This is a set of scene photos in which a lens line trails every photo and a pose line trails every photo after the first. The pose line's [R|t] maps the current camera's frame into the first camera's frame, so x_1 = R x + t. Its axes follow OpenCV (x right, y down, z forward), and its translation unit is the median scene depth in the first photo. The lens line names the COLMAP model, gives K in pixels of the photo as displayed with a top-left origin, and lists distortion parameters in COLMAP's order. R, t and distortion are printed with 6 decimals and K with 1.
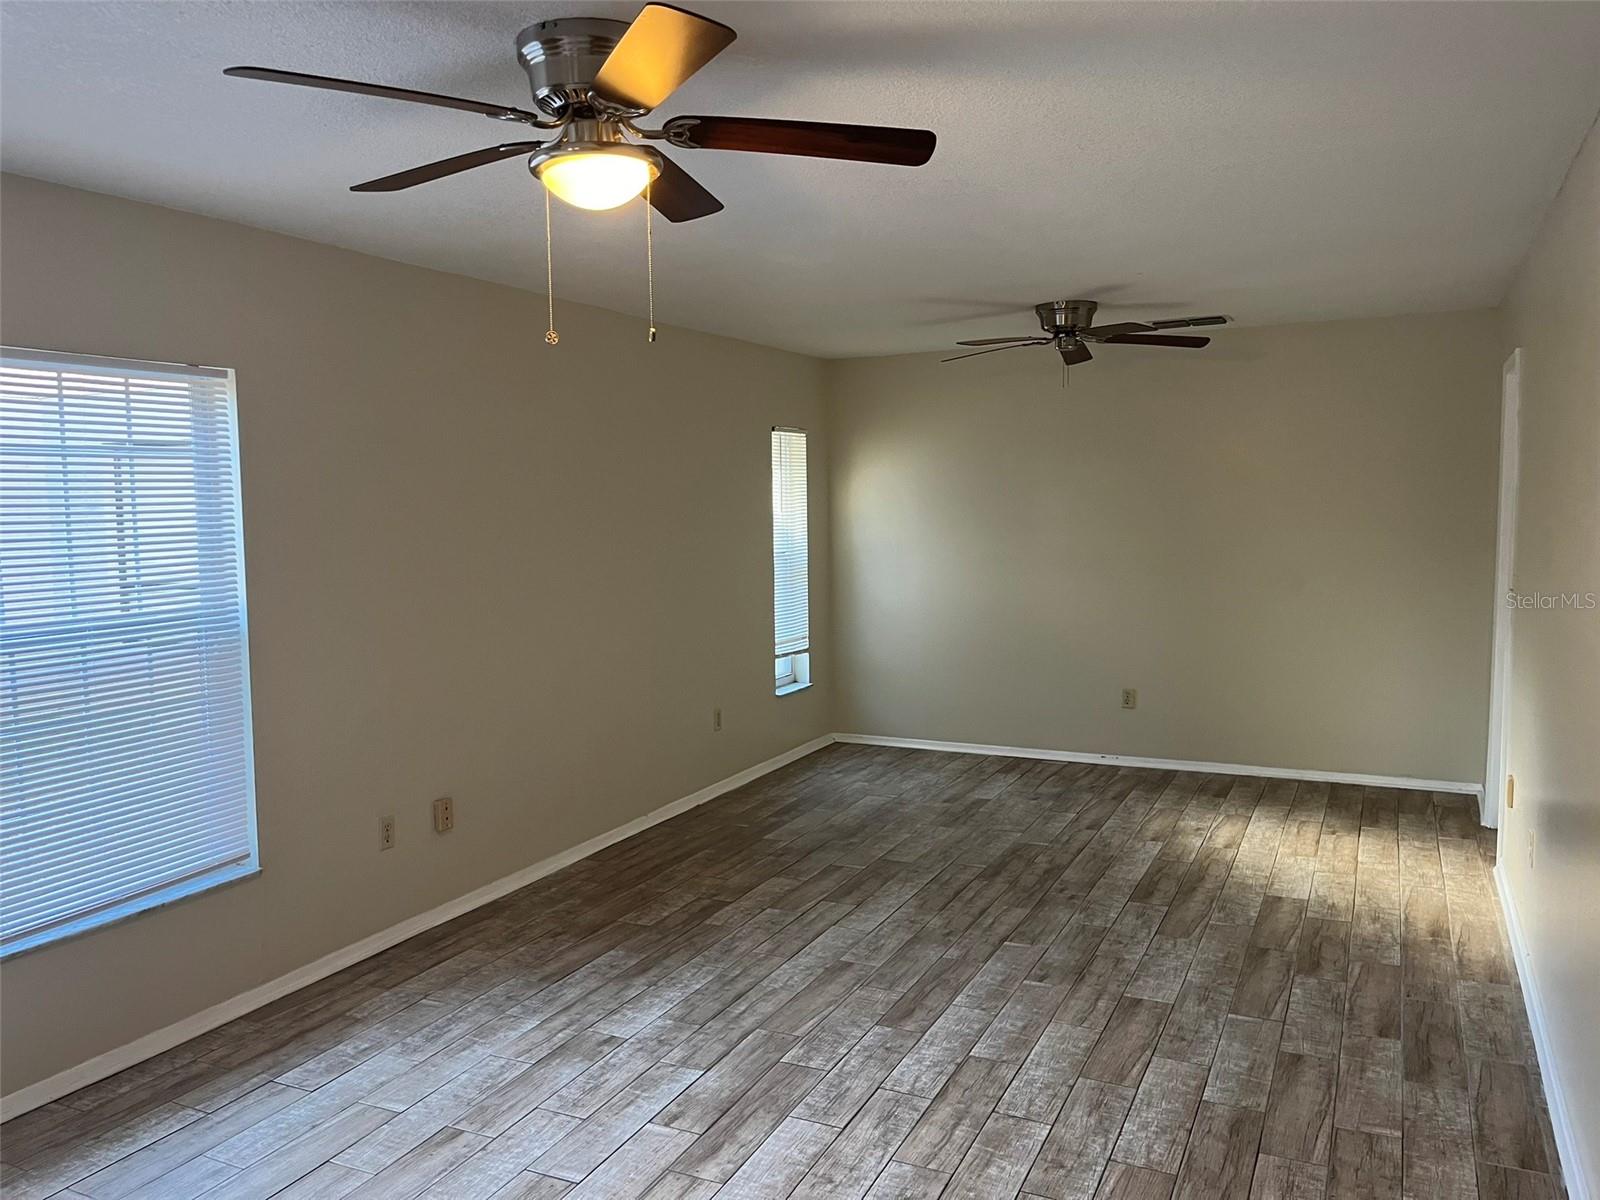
lens RADIAL K [[1211.7, 0, 800.1], [0, 1211.7, 599.6], [0, 0, 1]] dist [0.003128, -0.019126]
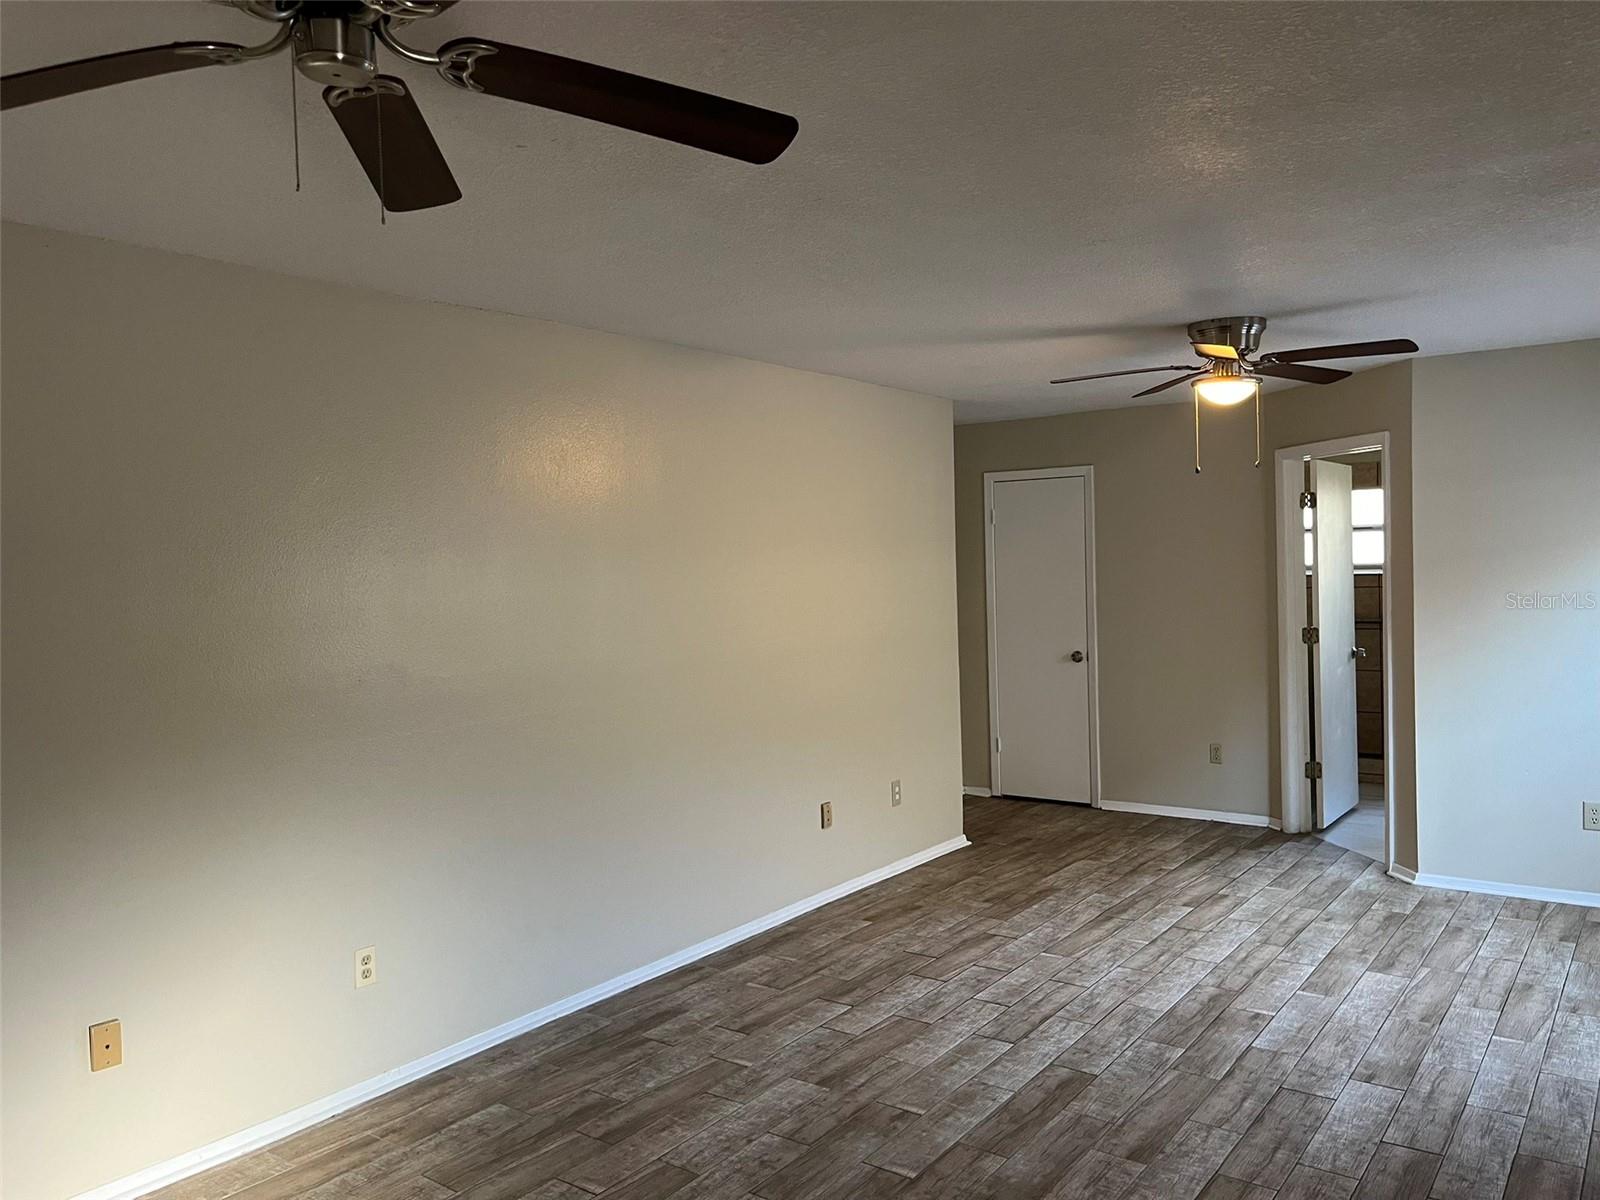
lens RADIAL K [[1211.7, 0, 799.0], [0, 1211.7, 600.6], [0, 0, 1]] dist [0.003128, -0.019126]
pose [[-0.981985, 0.039478, 0.184789, 0.107784], [0.061735, 0.991296, 0.116284, -0.180593], [-0.178589, 0.125597, -0.975875, 2.038220]]
